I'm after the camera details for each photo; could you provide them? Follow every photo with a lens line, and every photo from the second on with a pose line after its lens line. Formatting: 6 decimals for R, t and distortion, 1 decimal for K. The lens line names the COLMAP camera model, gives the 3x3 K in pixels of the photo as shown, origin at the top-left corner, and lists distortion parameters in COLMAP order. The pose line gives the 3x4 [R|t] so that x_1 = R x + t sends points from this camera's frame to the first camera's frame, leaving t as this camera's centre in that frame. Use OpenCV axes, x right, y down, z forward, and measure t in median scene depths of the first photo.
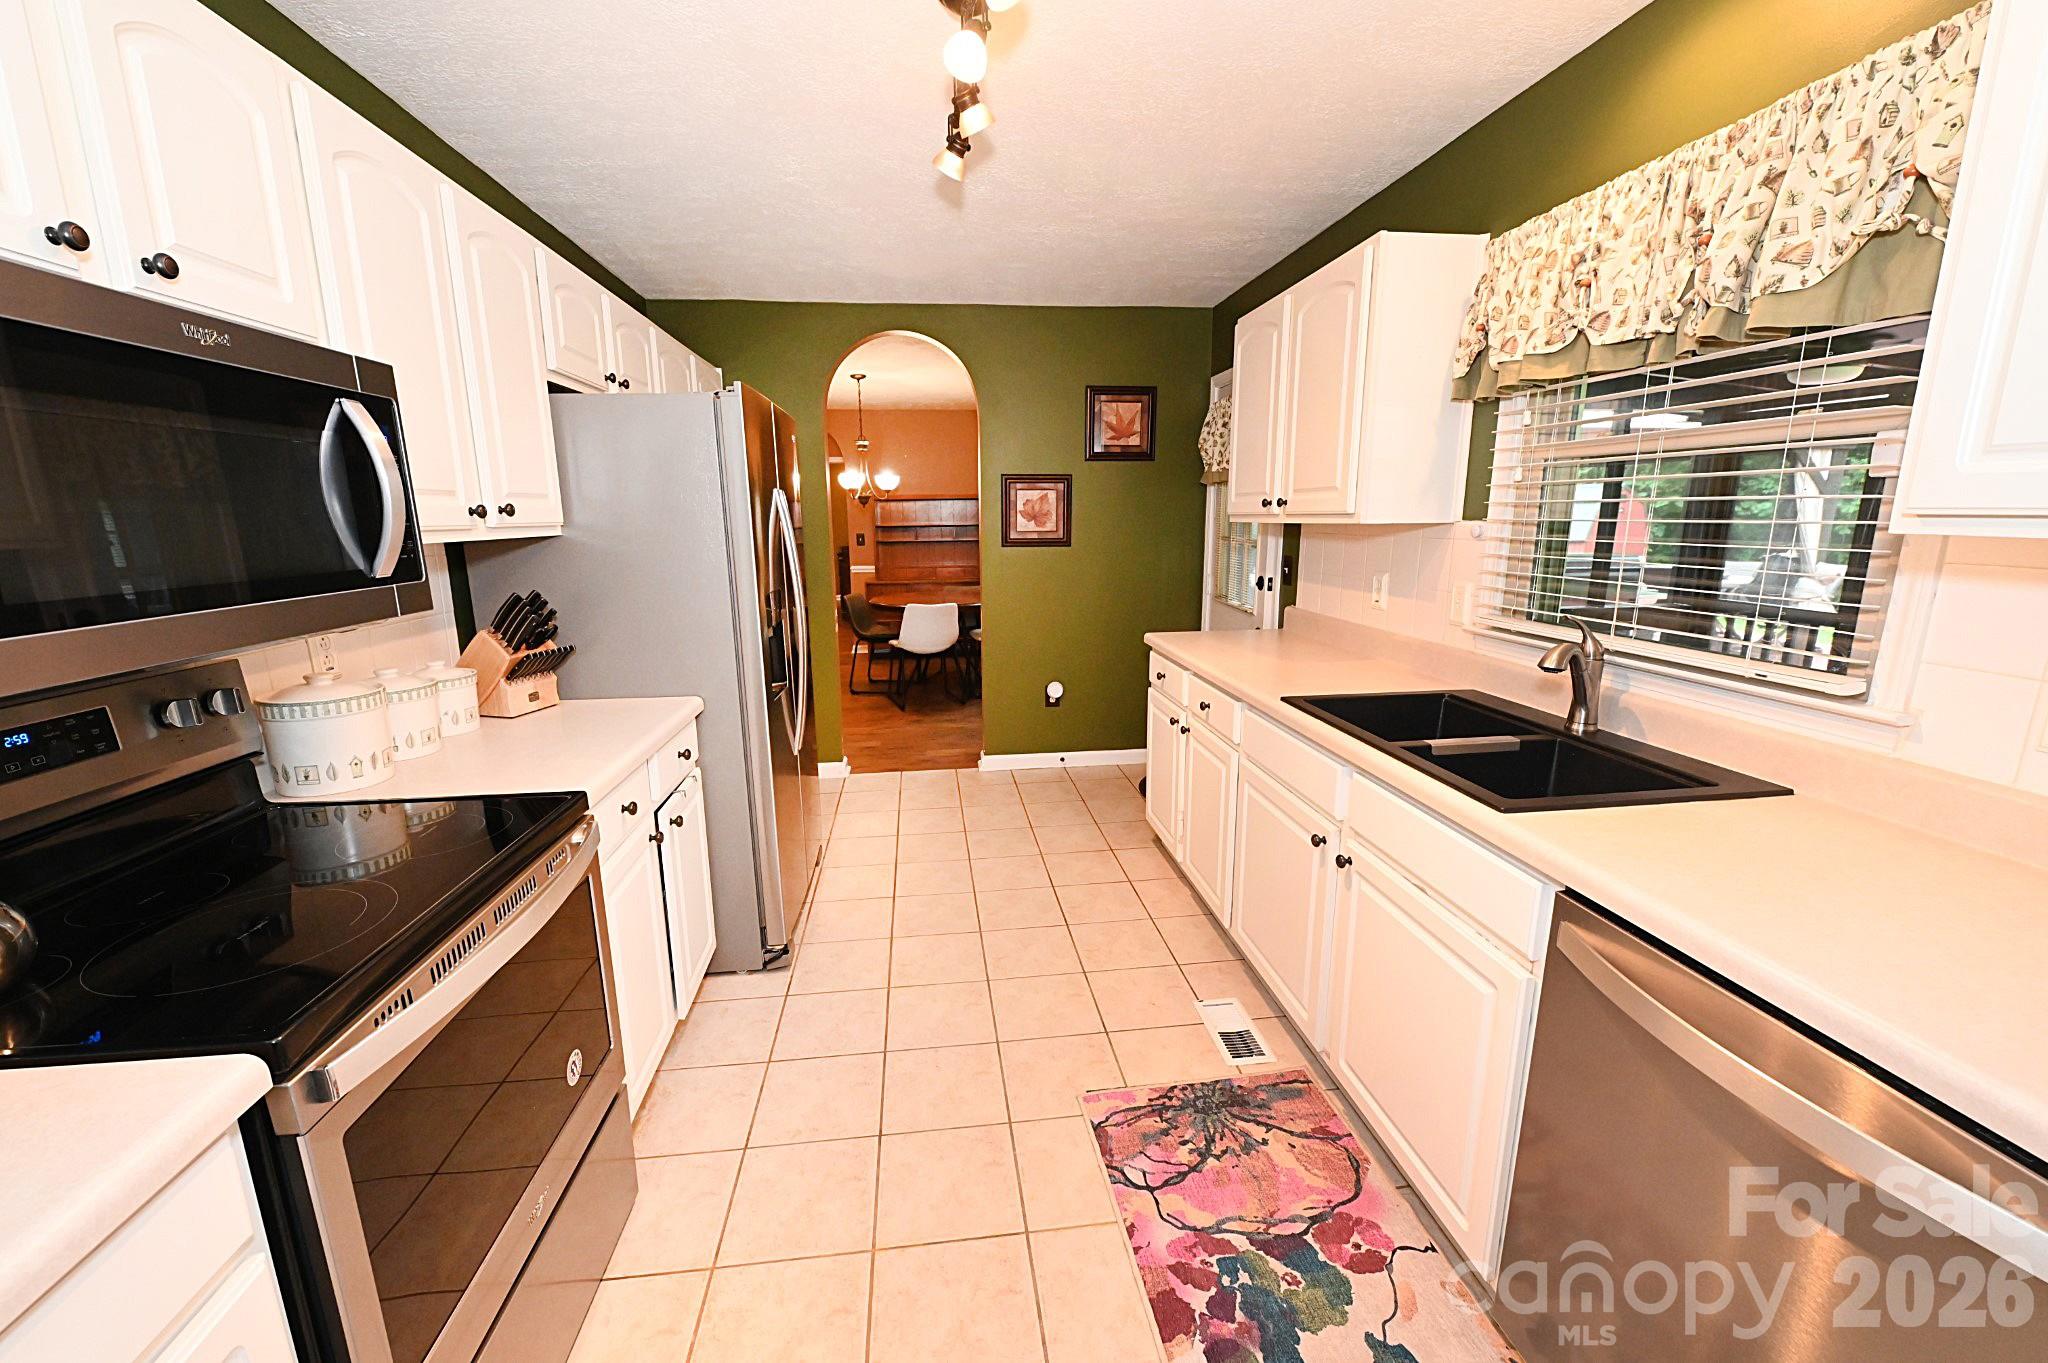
lens RADIAL K [[796.4, 0, 1019.8], [0, 796.4, 688.1], [0, 0, 1]] dist [-0.013328, -0.000198]
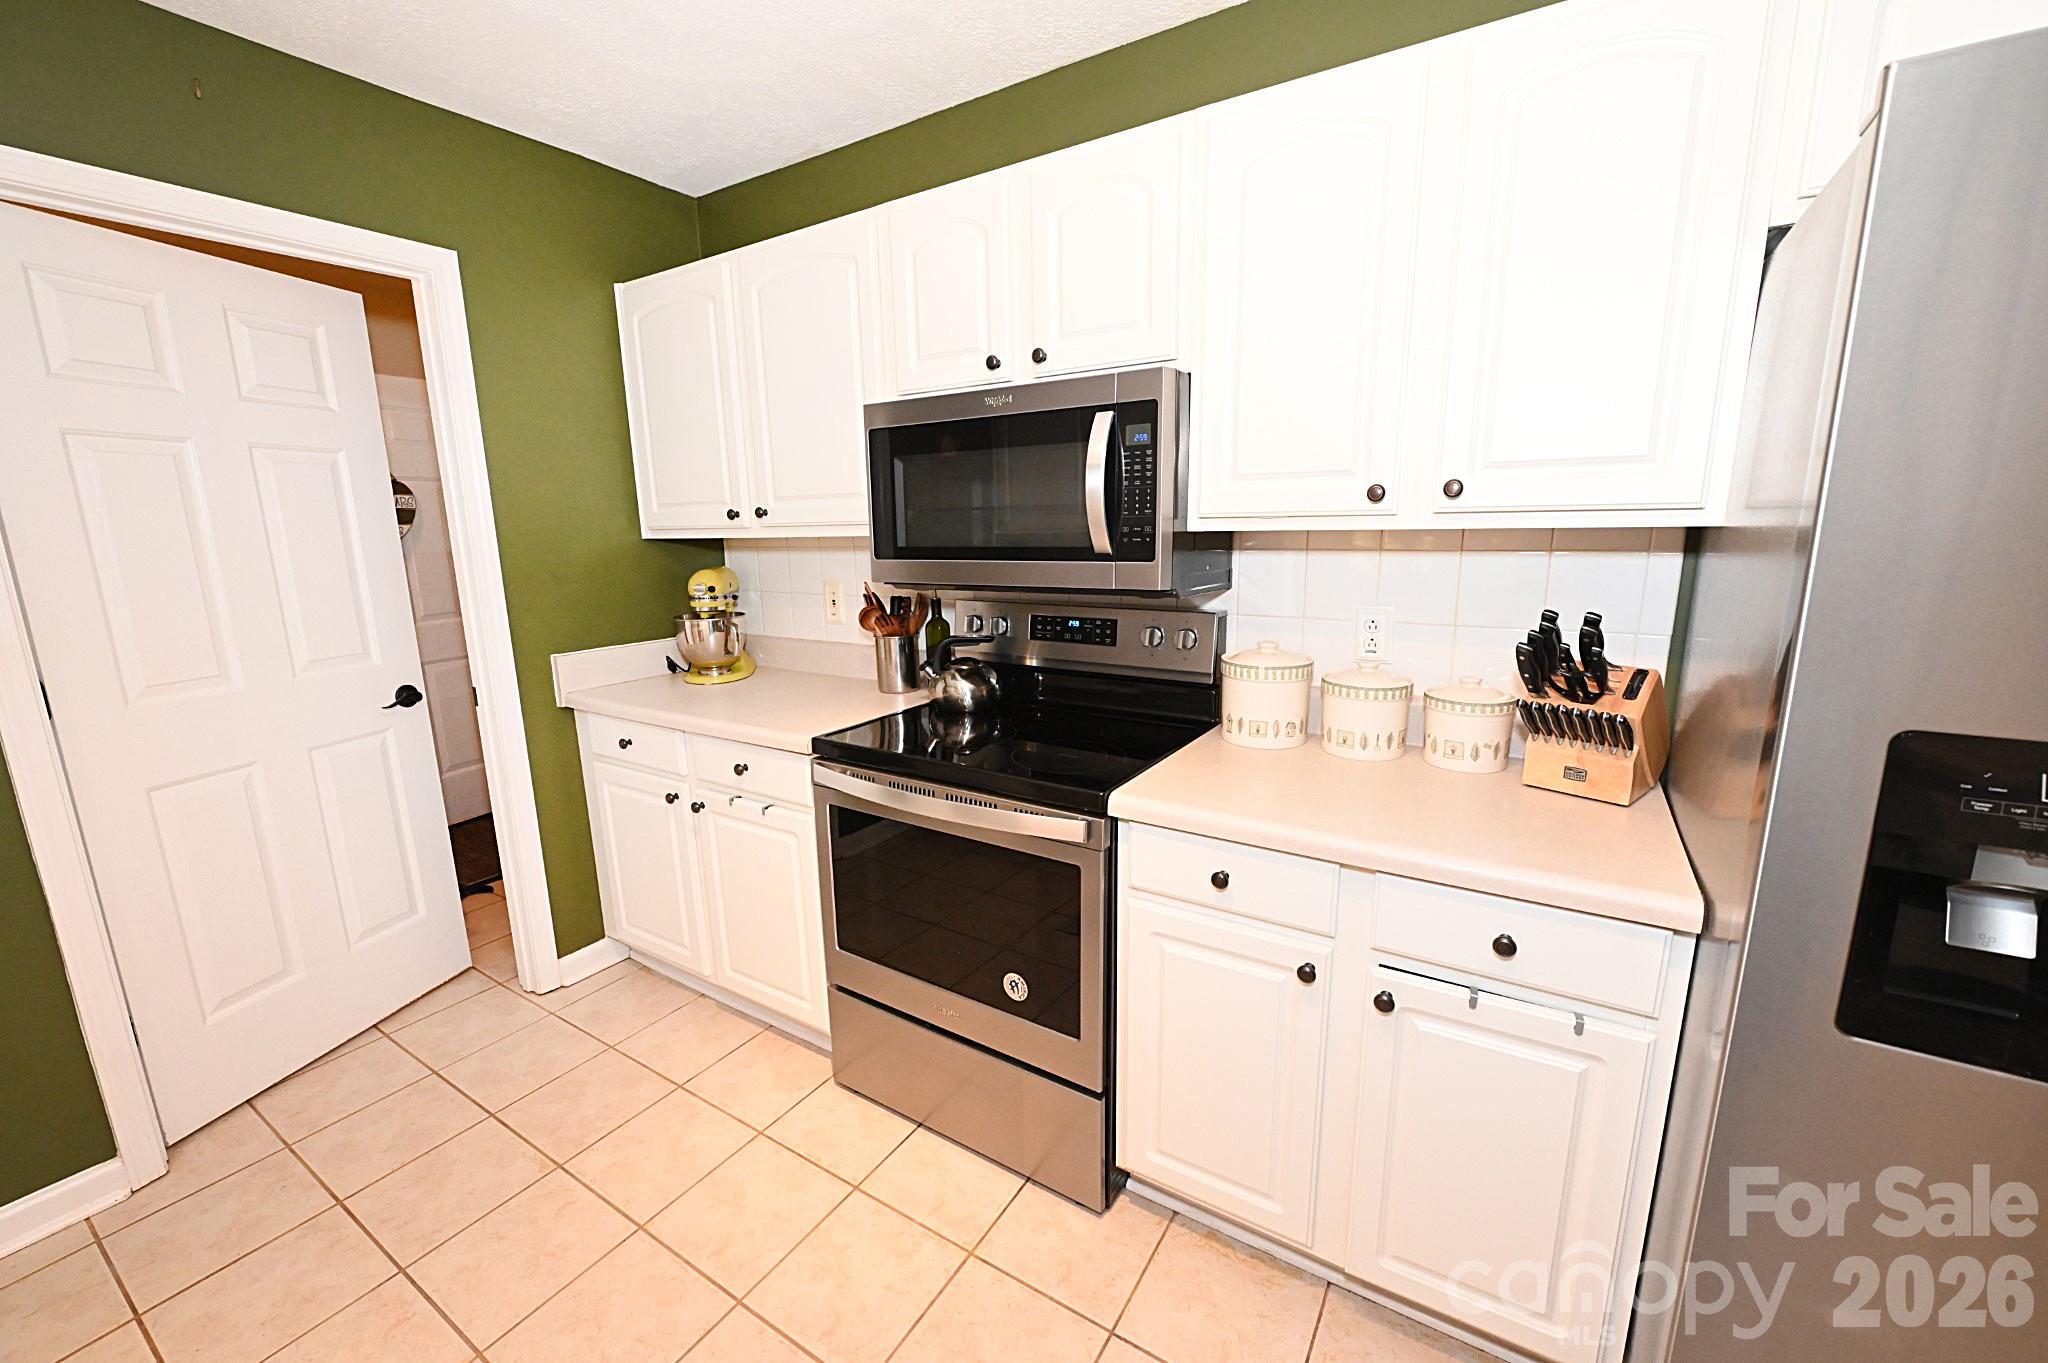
lens RADIAL K [[808.0, 0, 1028.6], [0, 808.0, 691.9], [0, 0, 1]] dist [-0.009805, -0.000291]
pose [[-0.633949, 0.178062, -0.752597, 0.147039], [-0.142684, 0.929499, 0.340106, -0.203723], [0.760098, 0.322994, -0.563849, 0.972666]]
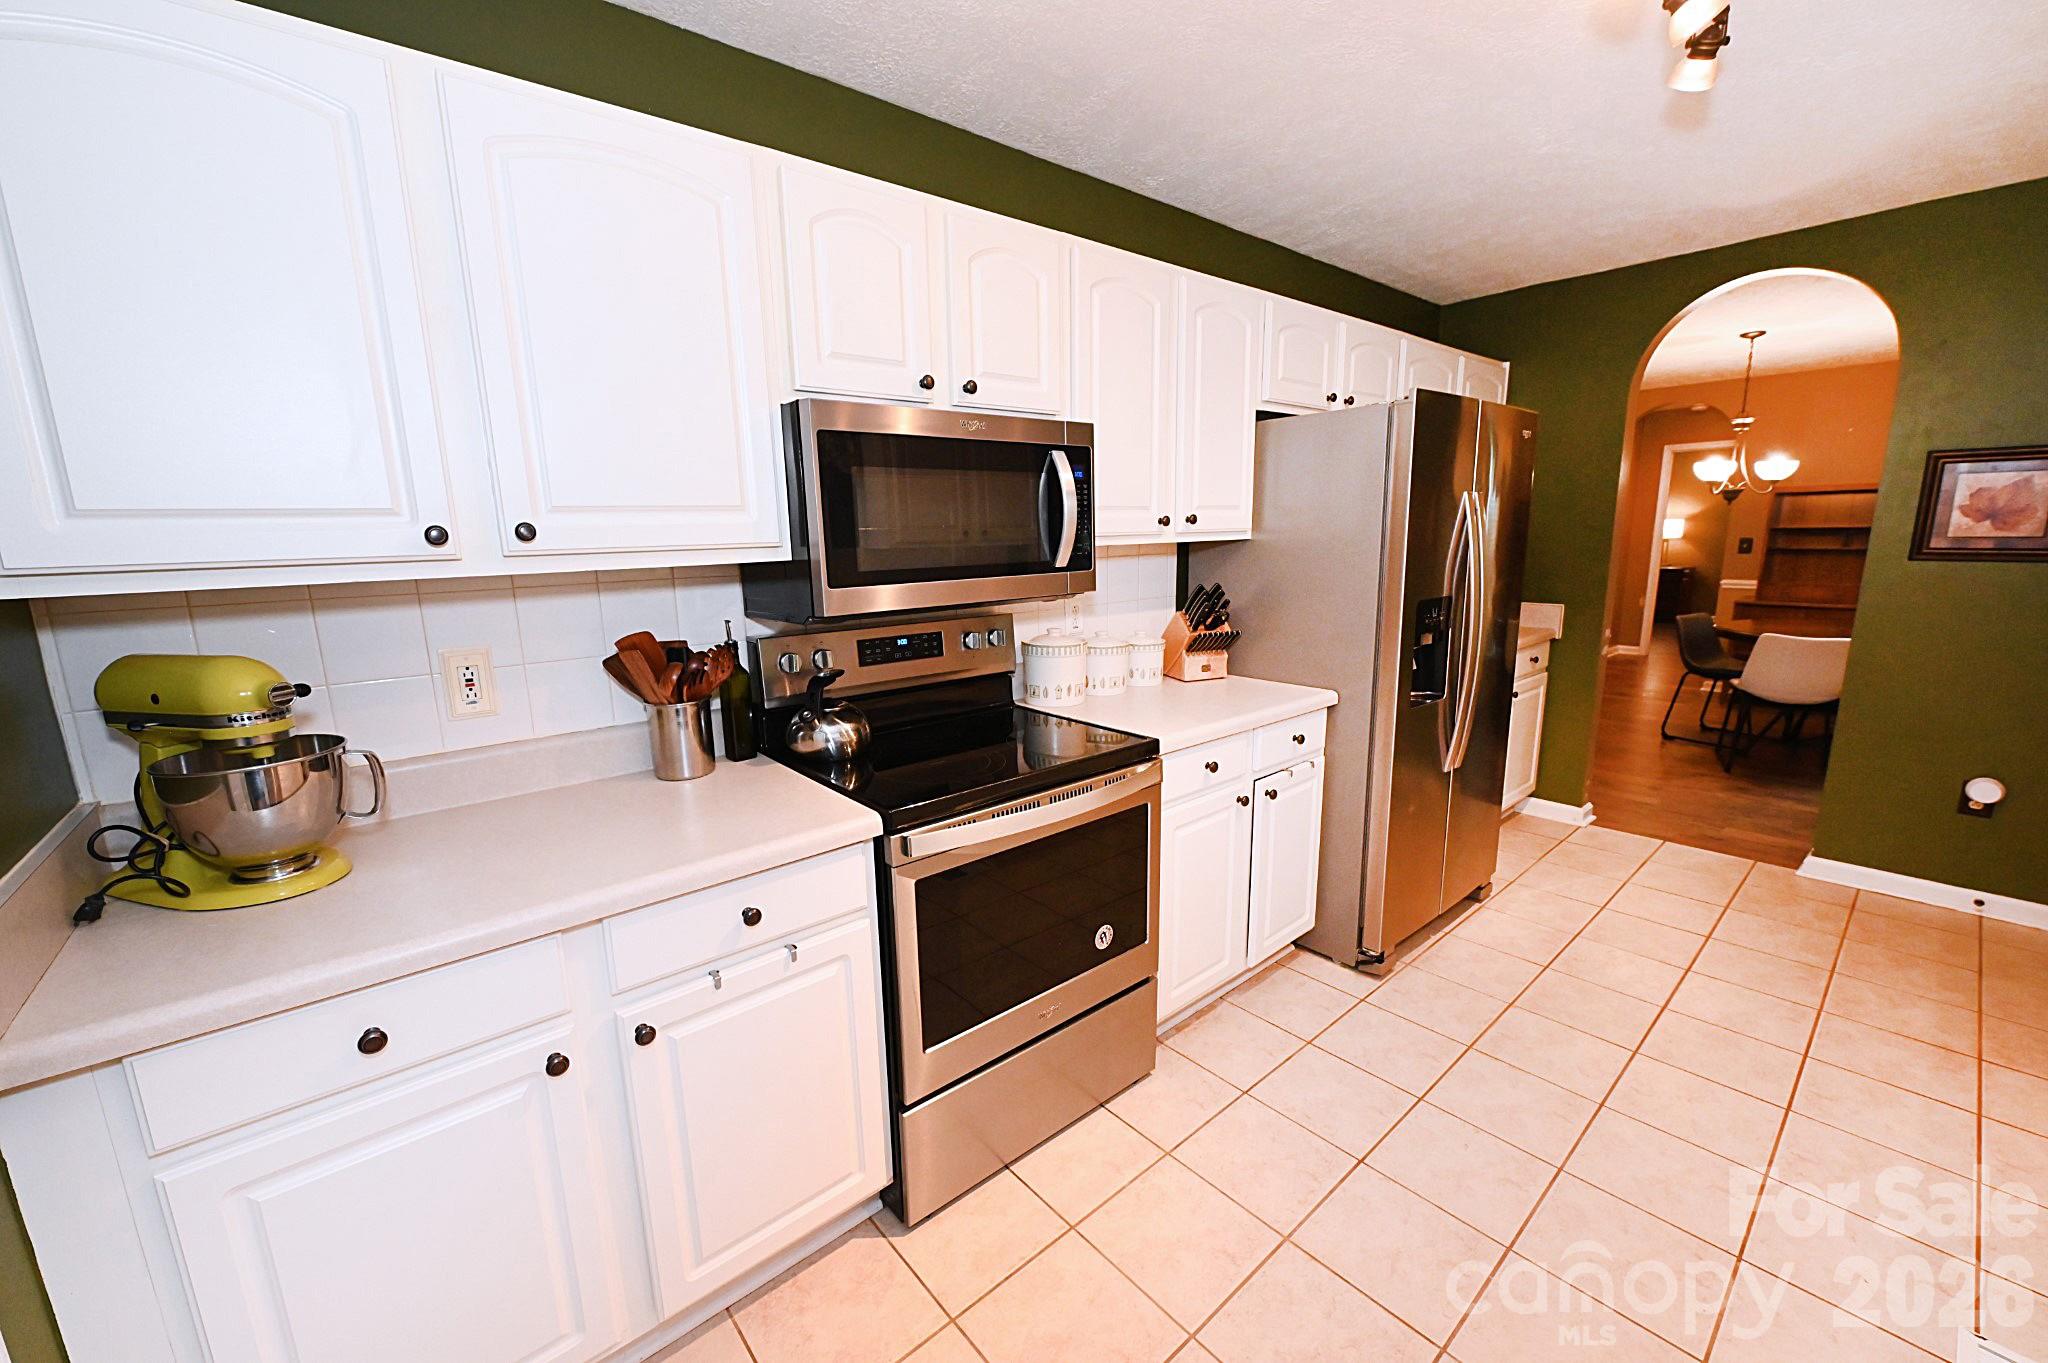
lens RADIAL K [[801.3, 0, 1030.8], [0, 801.3, 686.9], [0, 0, 1]] dist [-0.010472, -0.000265]
pose [[0.555153, 0.155797, -0.817027, 0.259052], [-0.159644, 0.983996, 0.079161, -0.015259], [0.816284, 0.086486, 0.571140, 0.056465]]
